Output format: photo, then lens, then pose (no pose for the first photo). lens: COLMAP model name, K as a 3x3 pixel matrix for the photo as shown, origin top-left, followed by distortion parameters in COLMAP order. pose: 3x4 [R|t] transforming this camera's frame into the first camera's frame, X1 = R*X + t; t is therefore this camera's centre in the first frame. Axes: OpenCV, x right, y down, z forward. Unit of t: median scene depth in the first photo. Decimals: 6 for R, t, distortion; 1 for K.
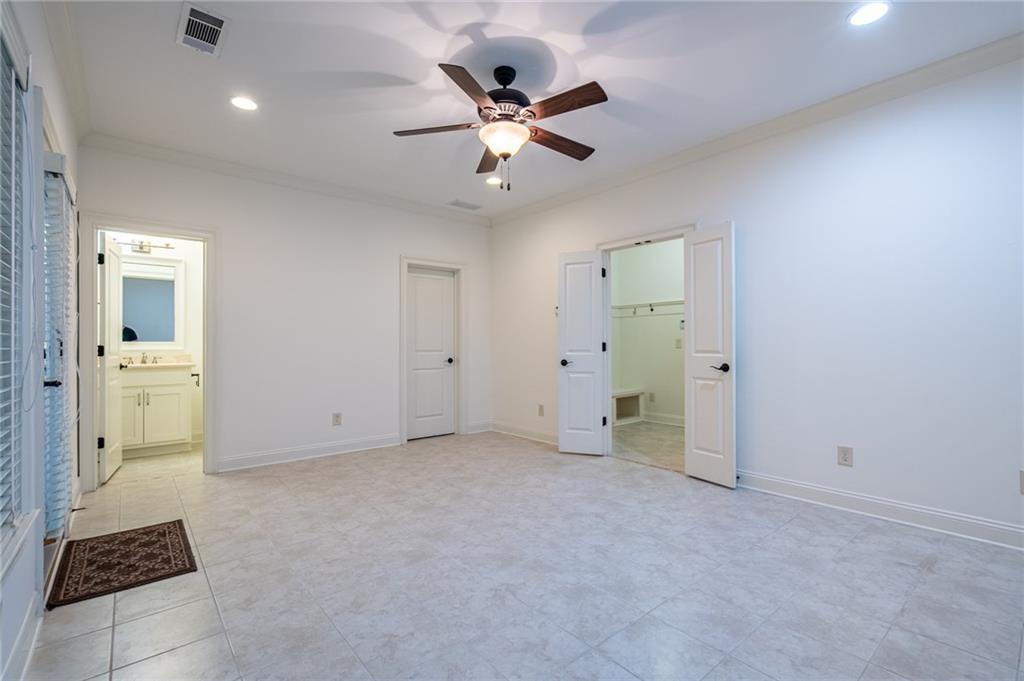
lens RADIAL K [[465.4, 0, 510.6], [0, 465.4, 344.3], [0, 0, 1]] dist [-0.008264, 0.002456]
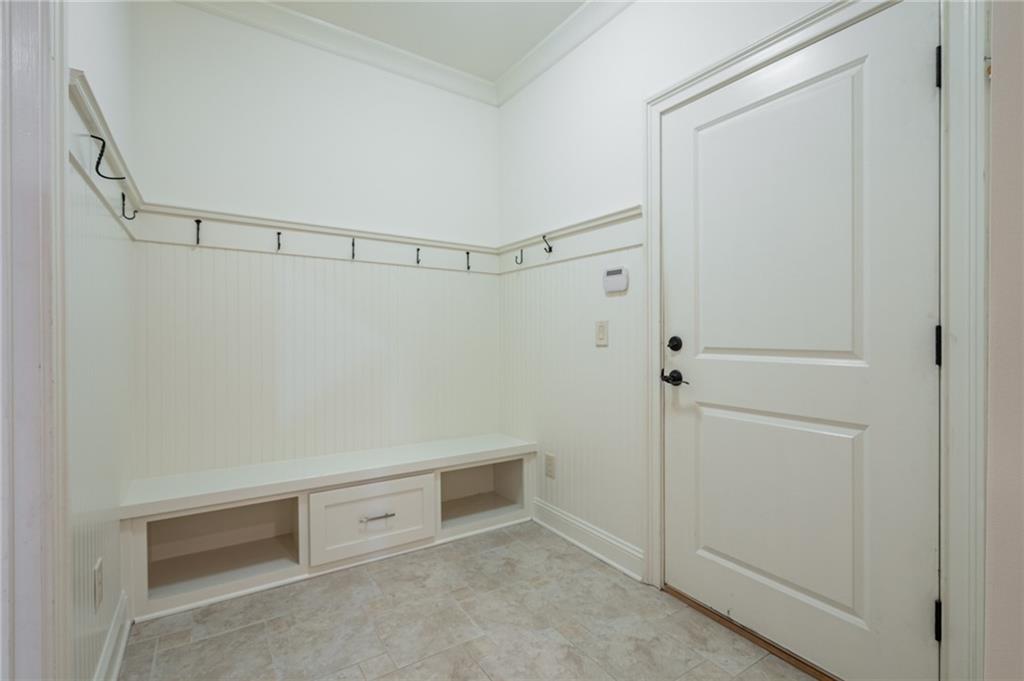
lens RADIAL K [[465.4, 0, 514.8], [0, 465.4, 336.1], [0, 0, 1]] dist [-0.008264, 0.002456]
pose [[0.994496, 0.000219, -0.104779, 0.086262], [0.001072, 0.999924, 0.012265, -0.001285], [0.104774, -0.012310, 0.994420, 0.163064]]
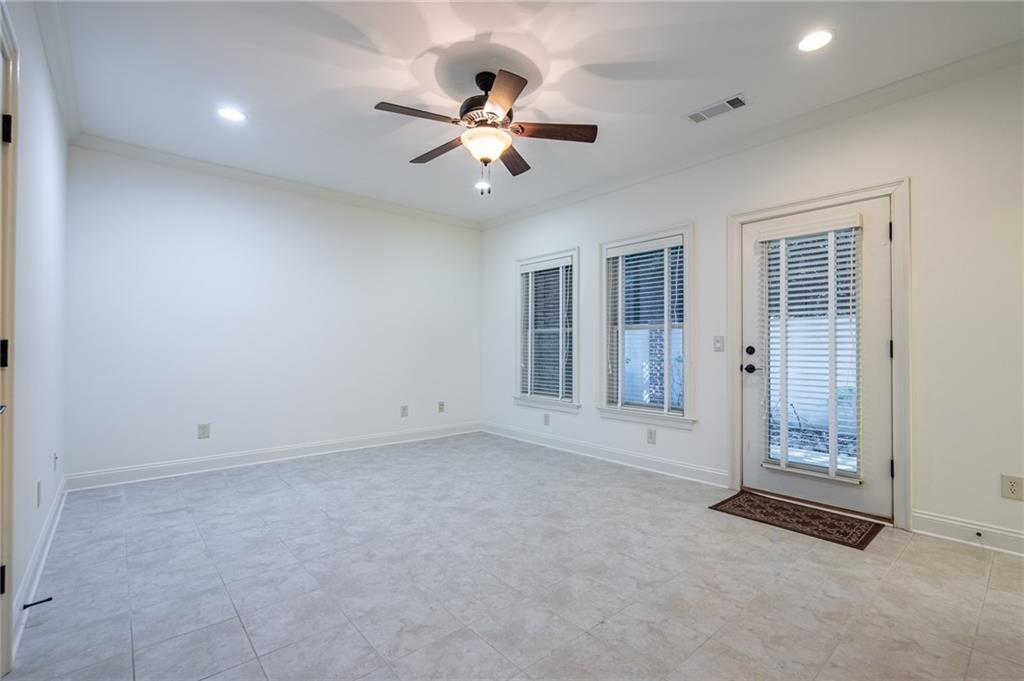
lens RADIAL K [[465.4, 0, 513.6], [0, 465.4, 340.2], [0, 0, 1]] dist [-0.008264, 0.002456]
pose [[-0.999694, 0.001875, -0.024653, -0.049786], [0.002286, 0.999858, -0.016666, 0.004178], [0.024618, -0.016717, -0.999557, 2.113303]]
